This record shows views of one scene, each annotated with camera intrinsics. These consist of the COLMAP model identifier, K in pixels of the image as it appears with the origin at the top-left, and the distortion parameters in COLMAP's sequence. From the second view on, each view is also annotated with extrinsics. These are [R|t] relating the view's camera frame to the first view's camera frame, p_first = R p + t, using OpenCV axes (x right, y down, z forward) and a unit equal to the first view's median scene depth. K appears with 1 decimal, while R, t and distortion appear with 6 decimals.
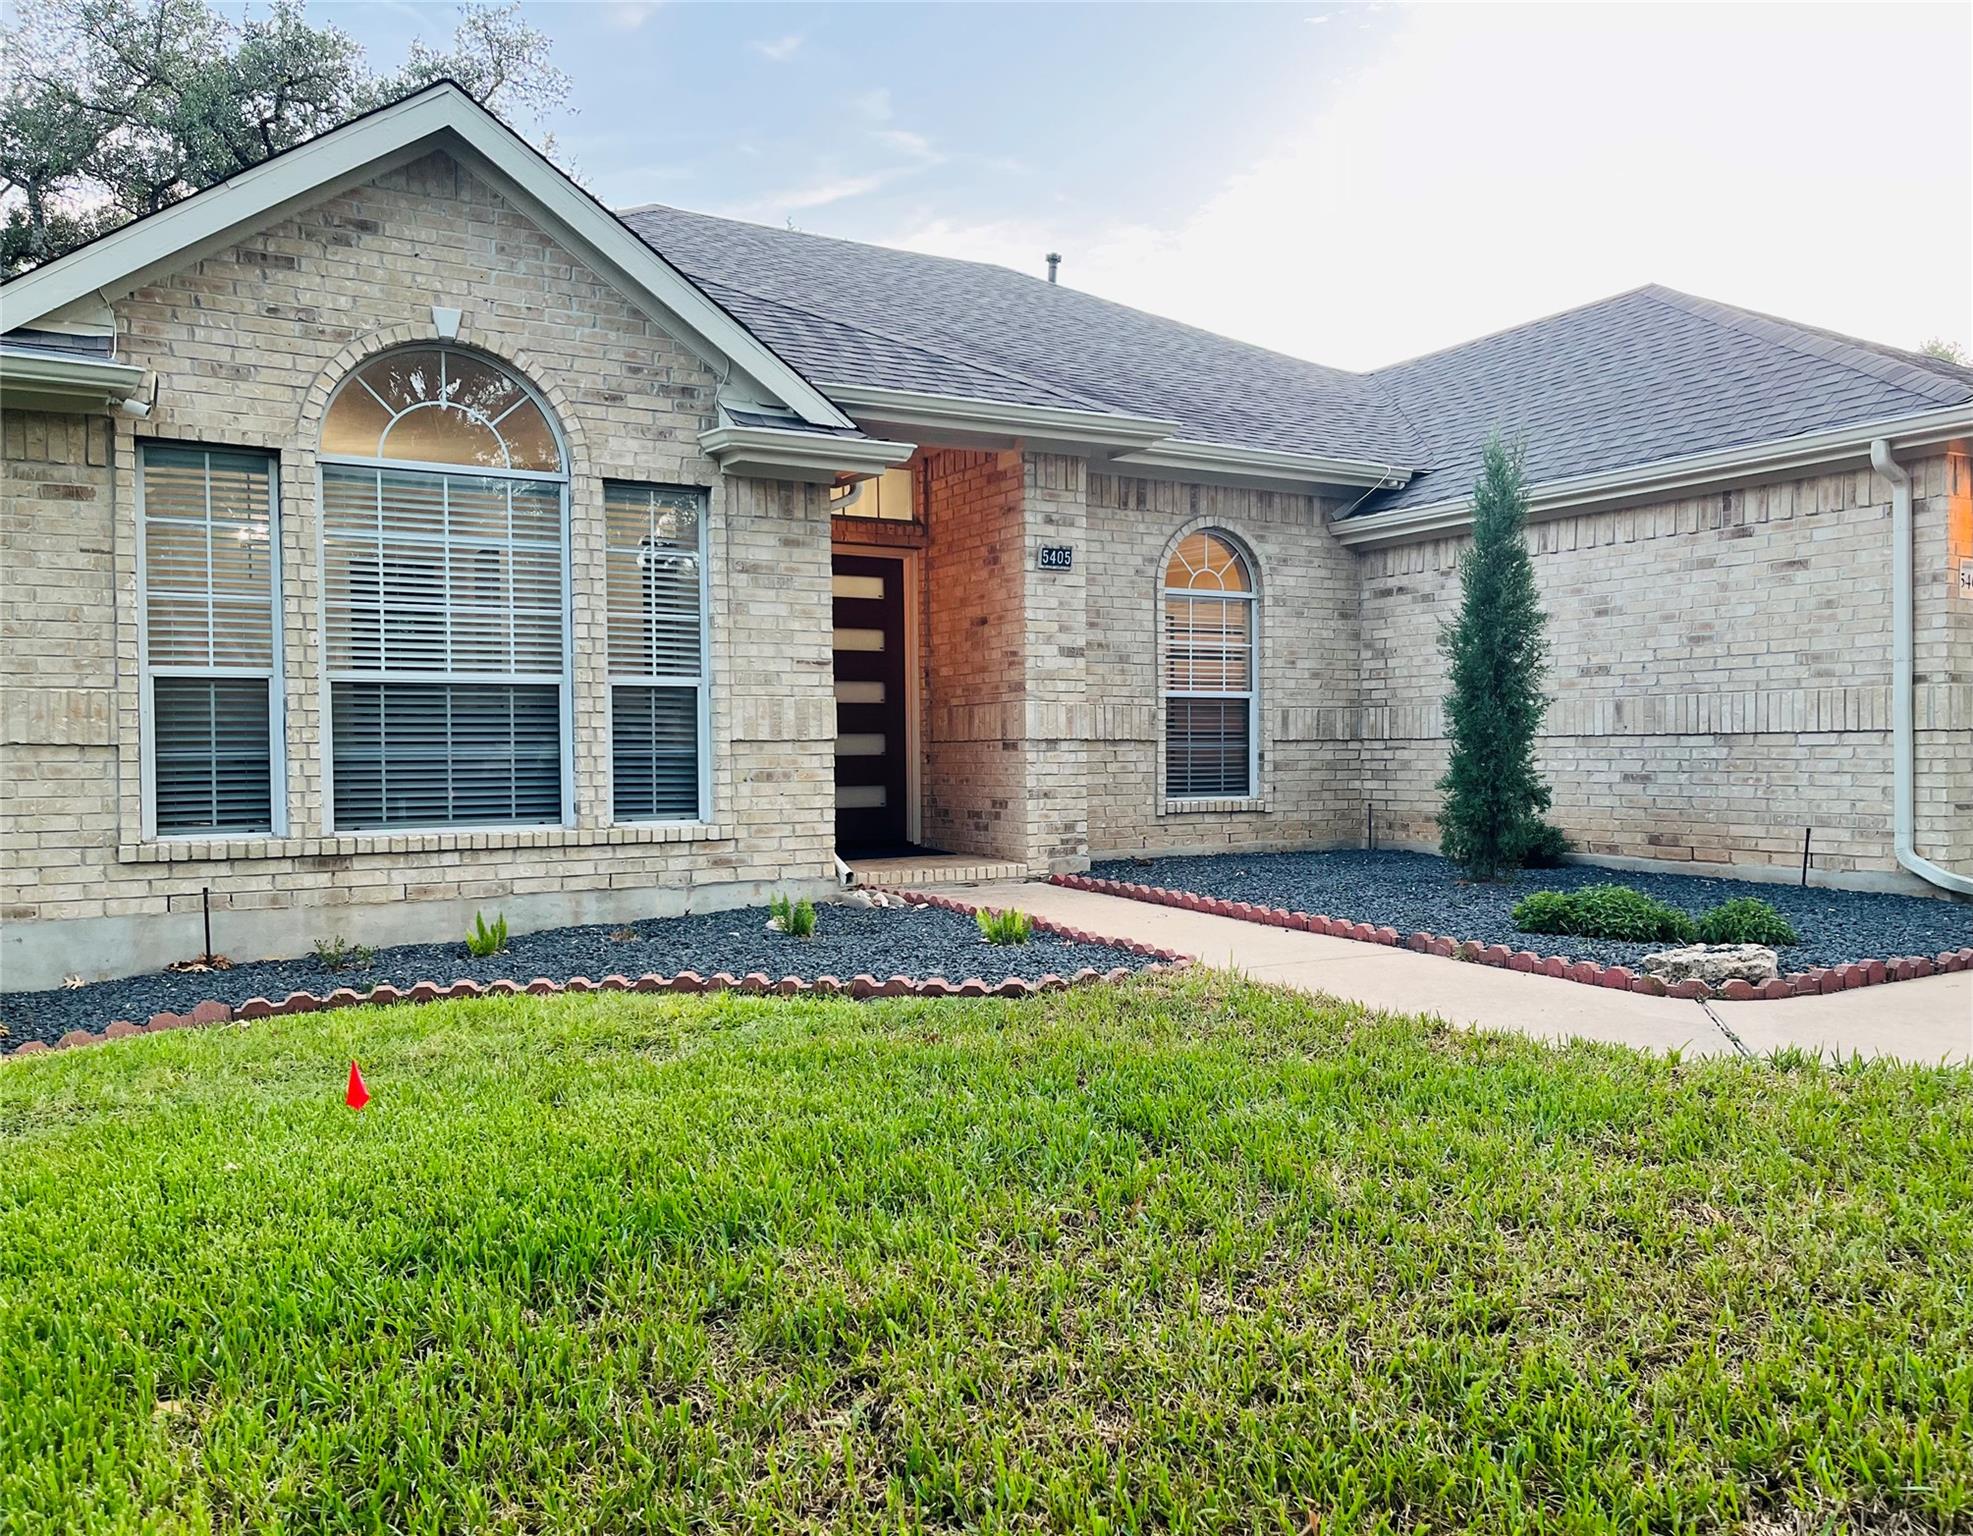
lens RADIAL K [[1549.3, 0, 1050.4], [0, 1549.3, 794.2], [0, 0, 1]] dist [0.123823, -0.202676]
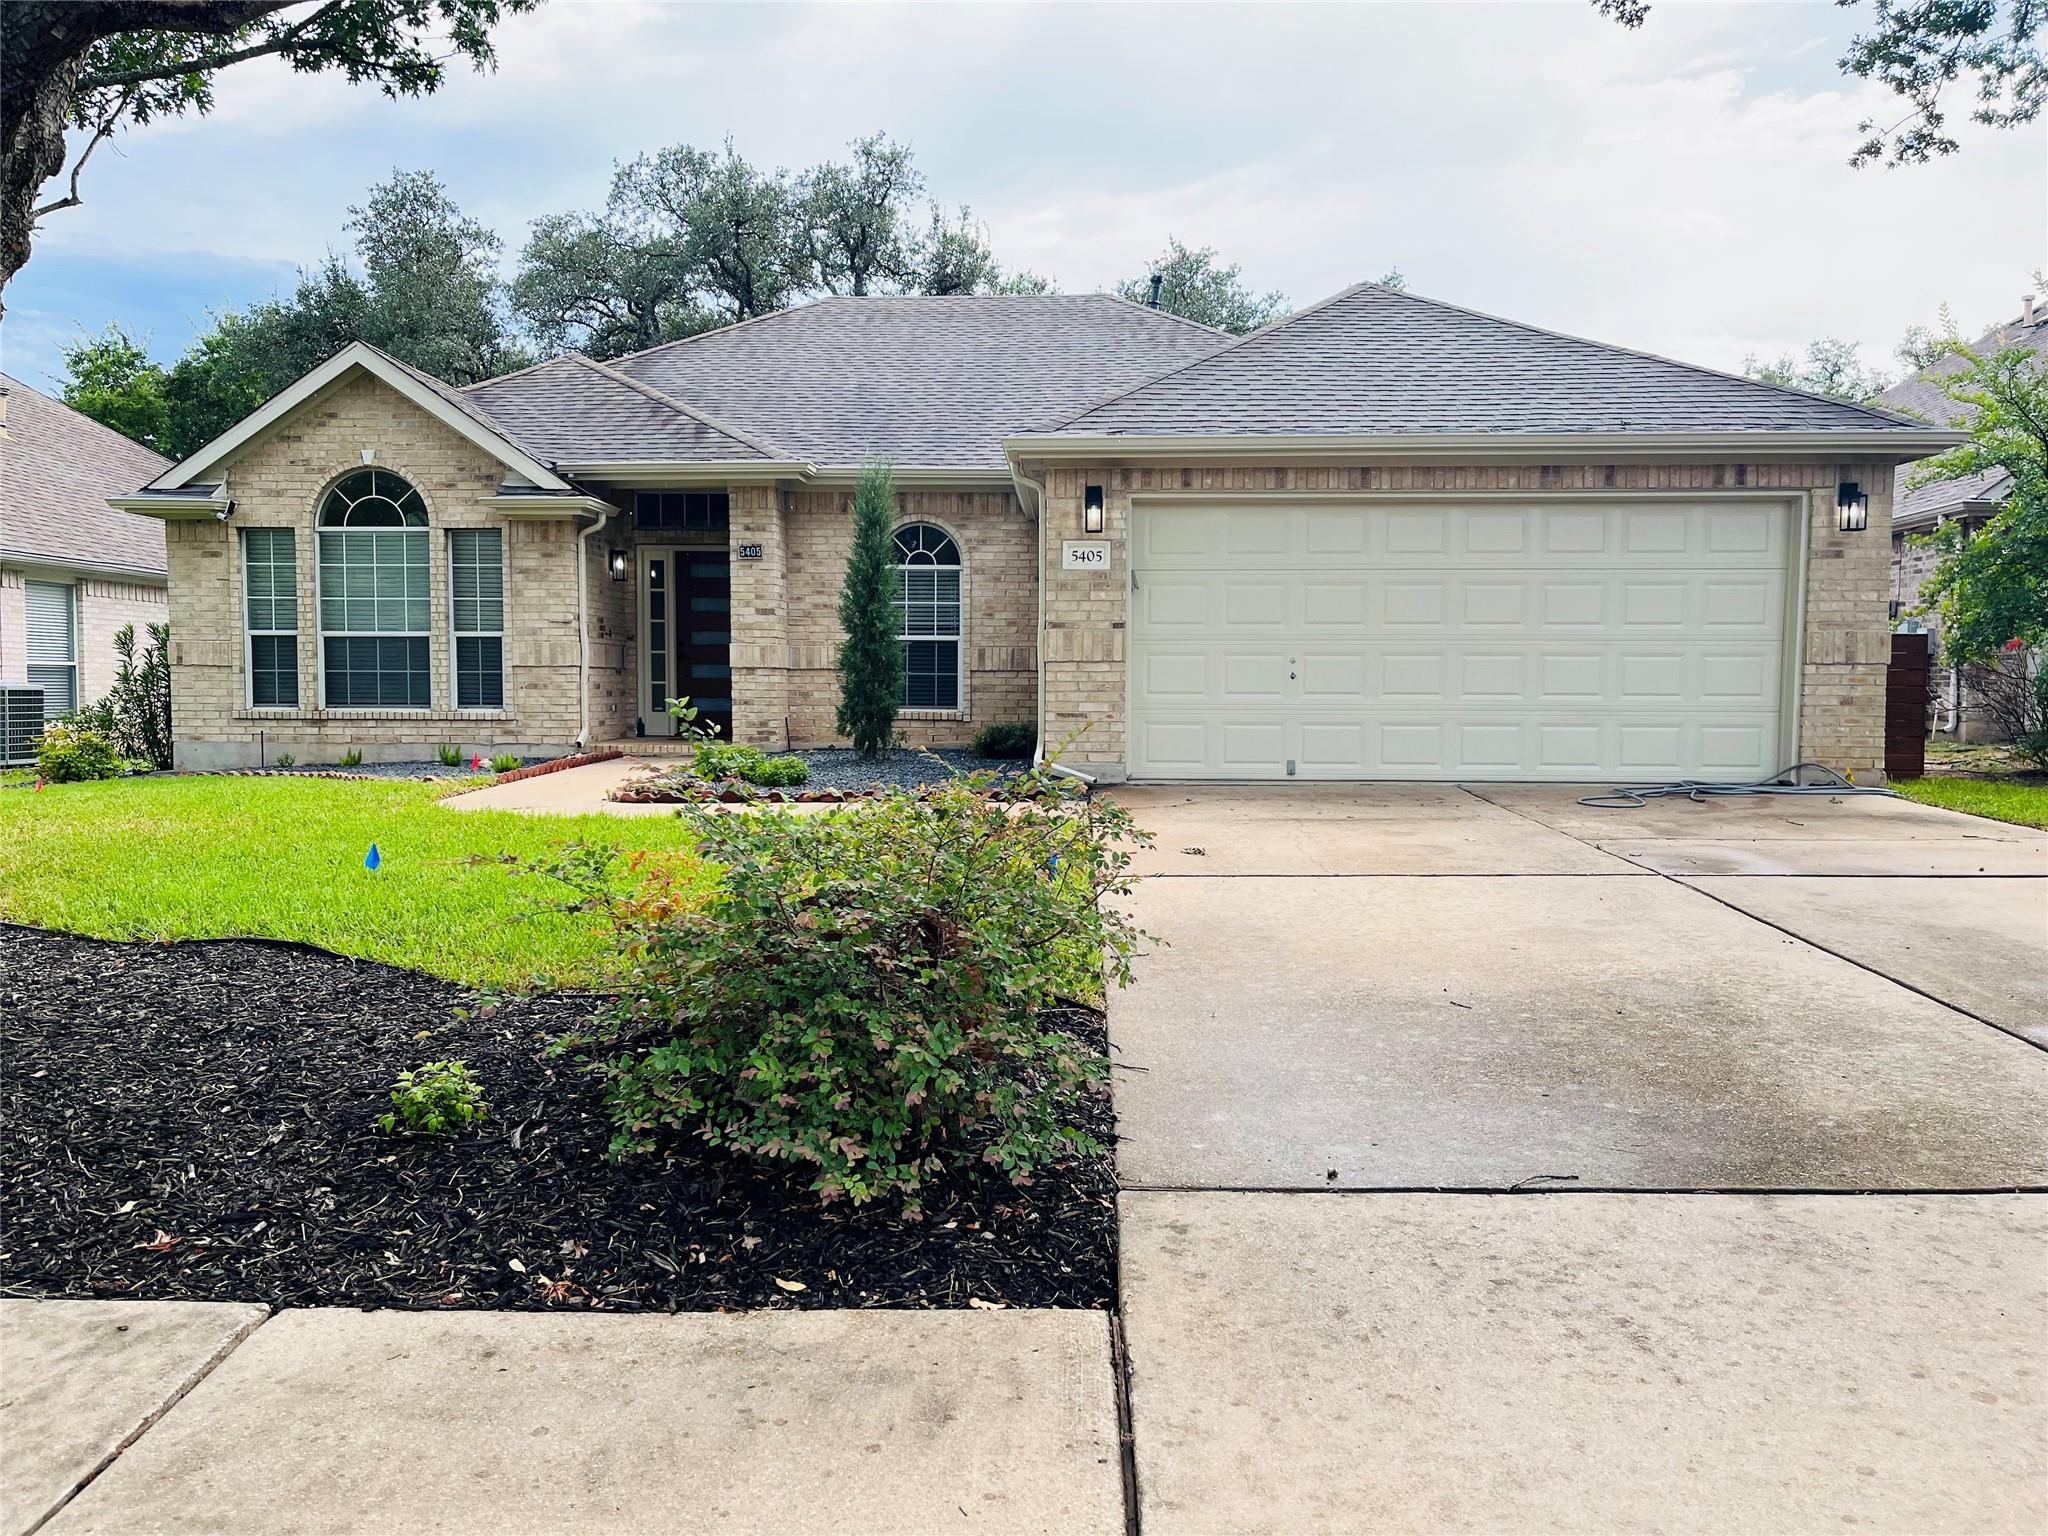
lens RADIAL K [[1538.4, 0, 1029.1], [0, 1538.4, 810.1], [0, 0, 1]] dist [0.079766, -0.135236]
pose [[0.833503, 0.051825, -0.550078, 1.284142], [-0.025786, 0.998155, 0.054968, 0.018361], [0.551912, -0.031632, 0.833302, -0.185554]]
